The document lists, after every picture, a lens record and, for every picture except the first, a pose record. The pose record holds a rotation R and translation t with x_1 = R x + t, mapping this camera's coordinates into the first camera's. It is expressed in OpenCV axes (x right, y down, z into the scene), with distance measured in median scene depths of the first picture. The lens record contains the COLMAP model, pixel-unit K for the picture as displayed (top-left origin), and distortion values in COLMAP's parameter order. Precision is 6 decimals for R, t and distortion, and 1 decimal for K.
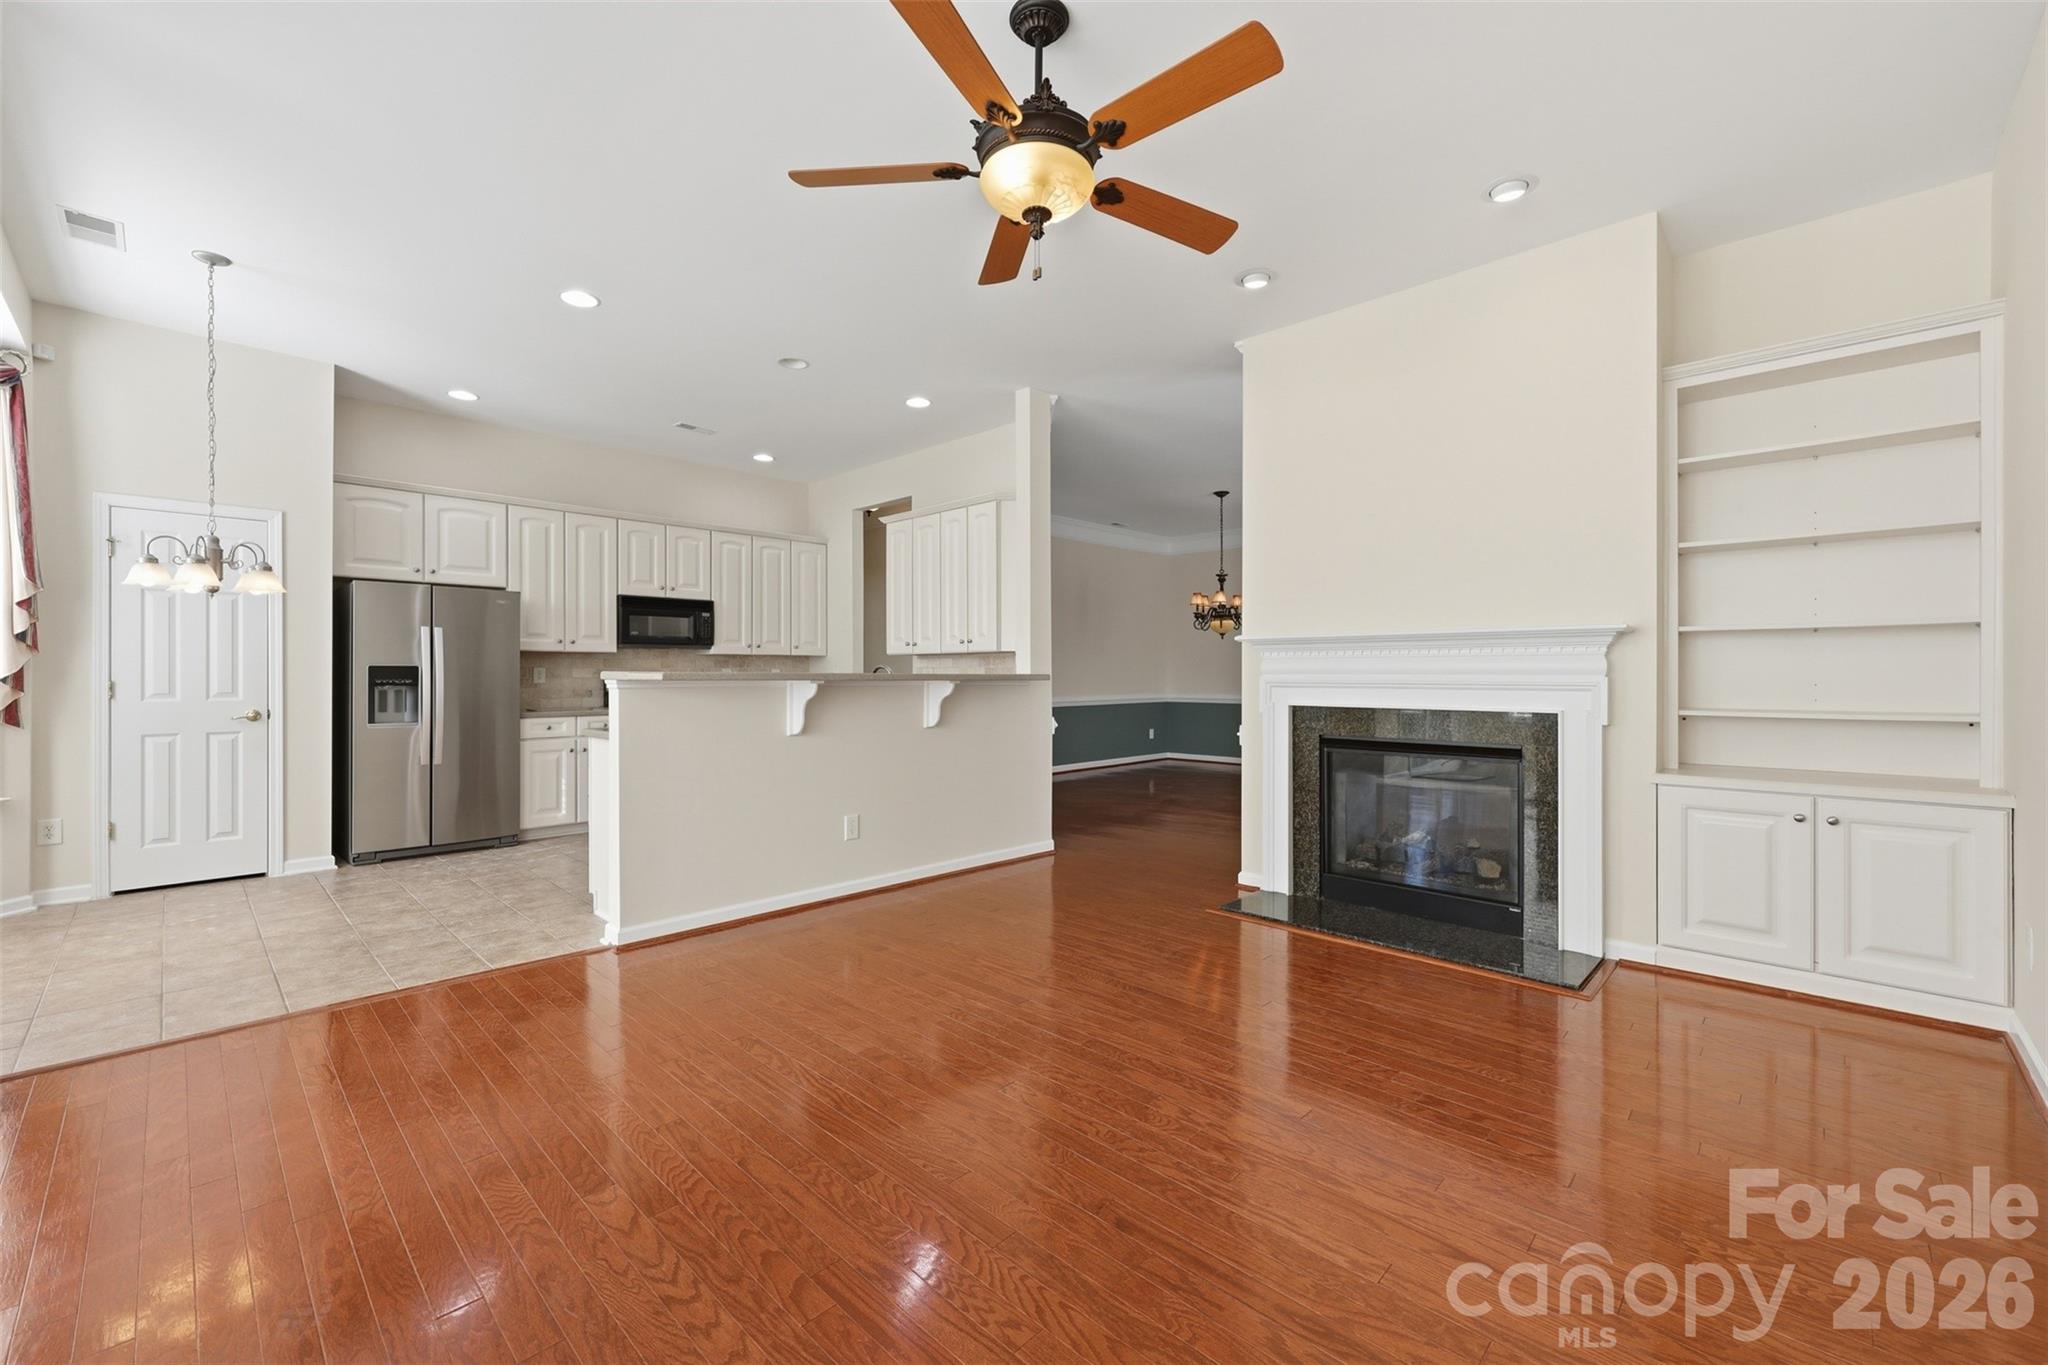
lens RADIAL K [[826.3, 0, 1024.0], [0, 826.3, 682.5], [0, 0, 1]] dist [0.000164, 0.000008]
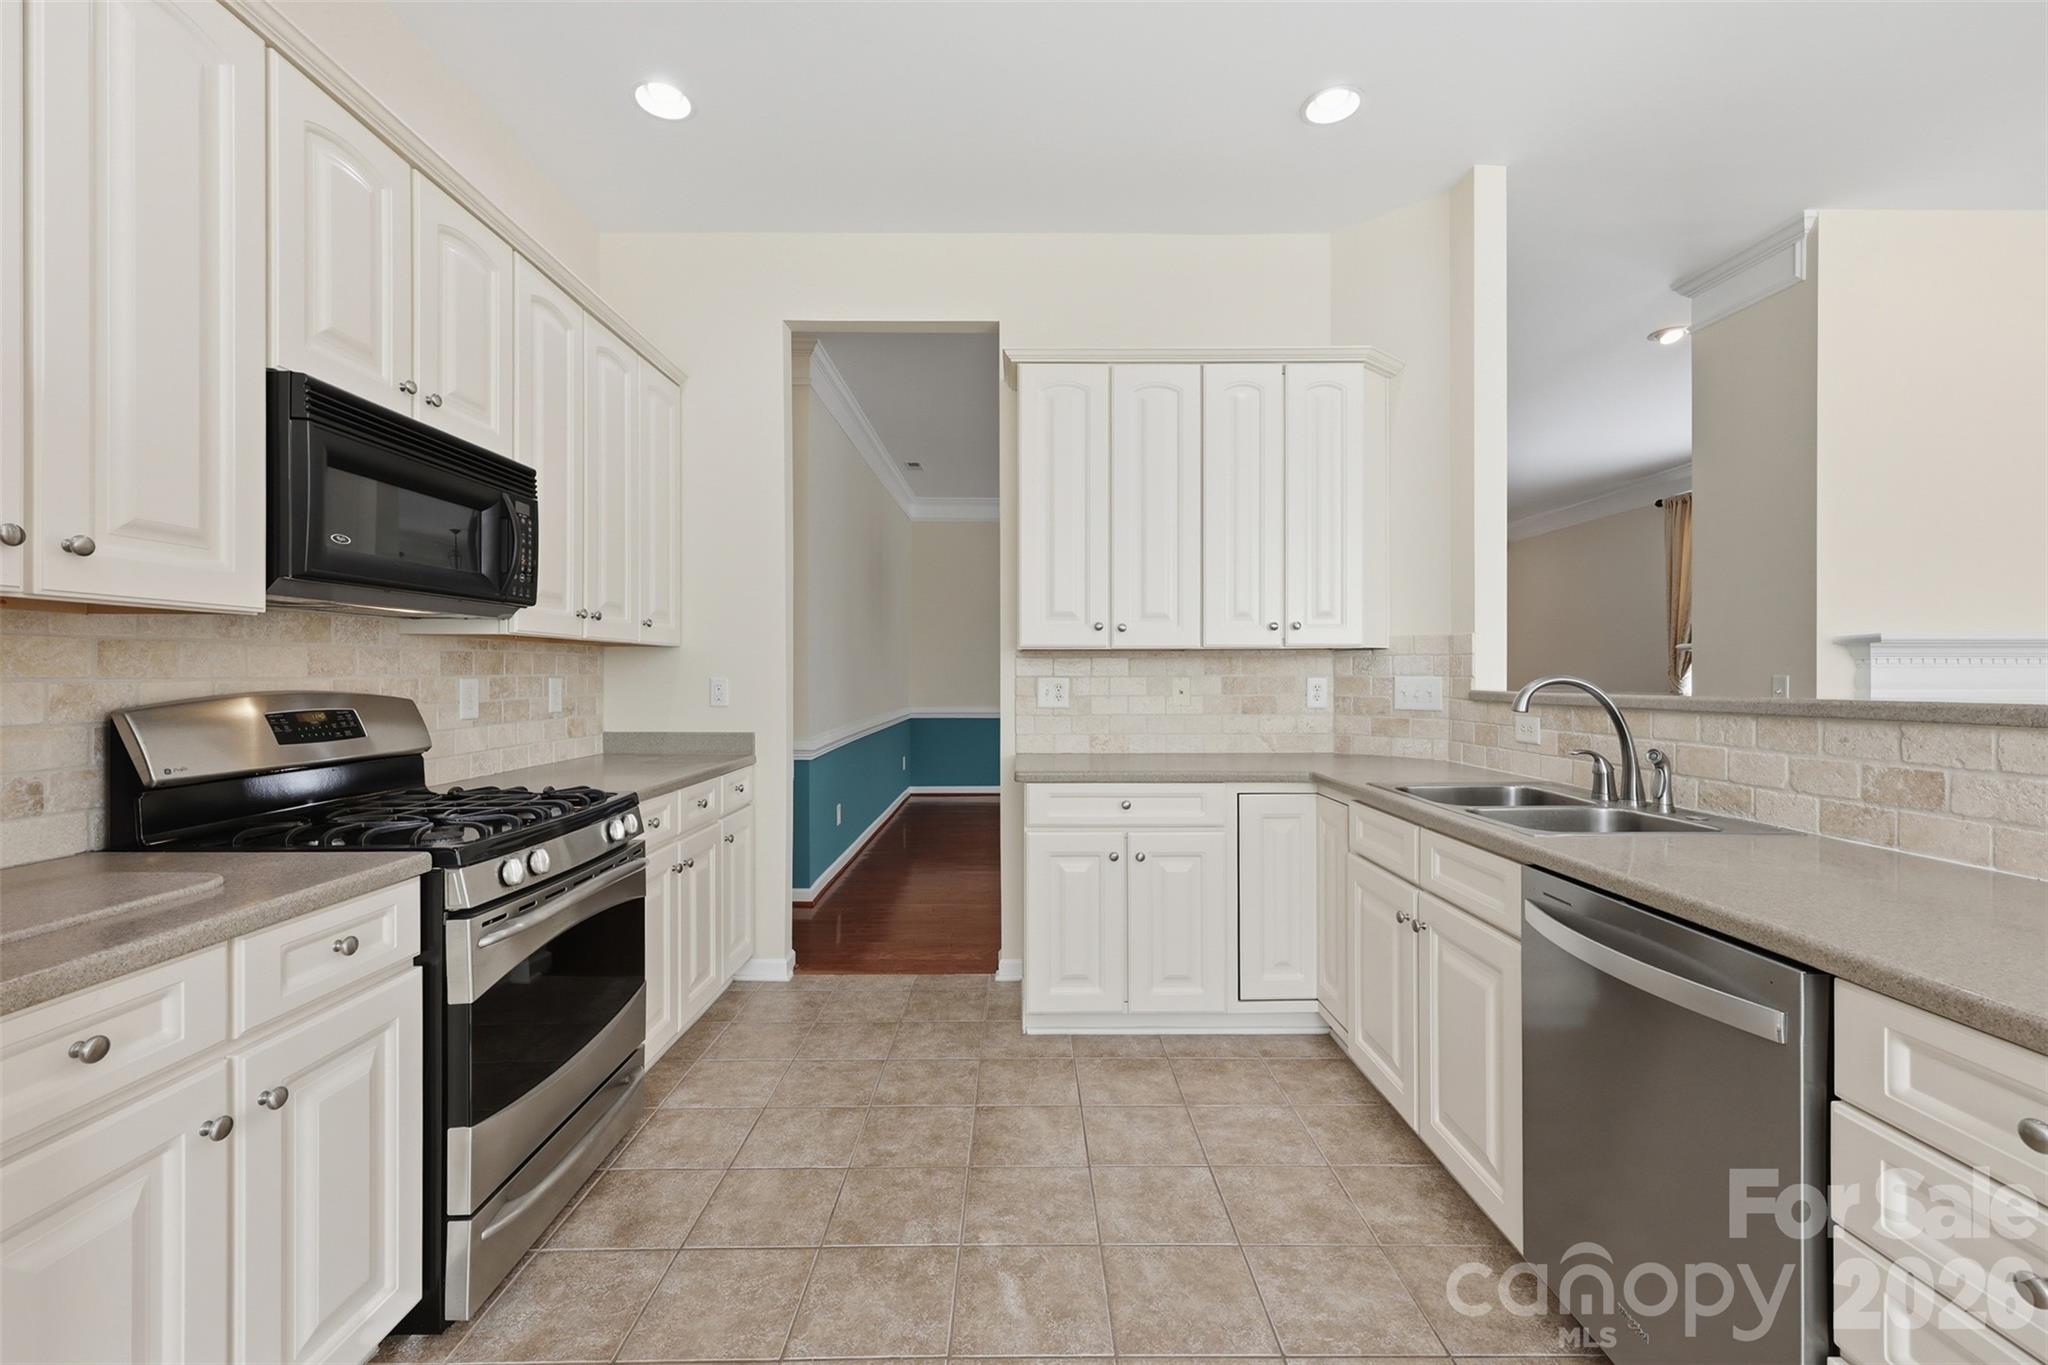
lens RADIAL K [[857.4, 0, 1024.0], [0, 857.4, 682.5], [0, 0, 1]] dist [-0.016911, -0.000179]
pose [[0.712700, -0.008046, 0.701423, -0.488440], [0.008396, 0.999960, 0.002939, -0.016382], [-0.701419, 0.003795, 0.712739, 0.656246]]
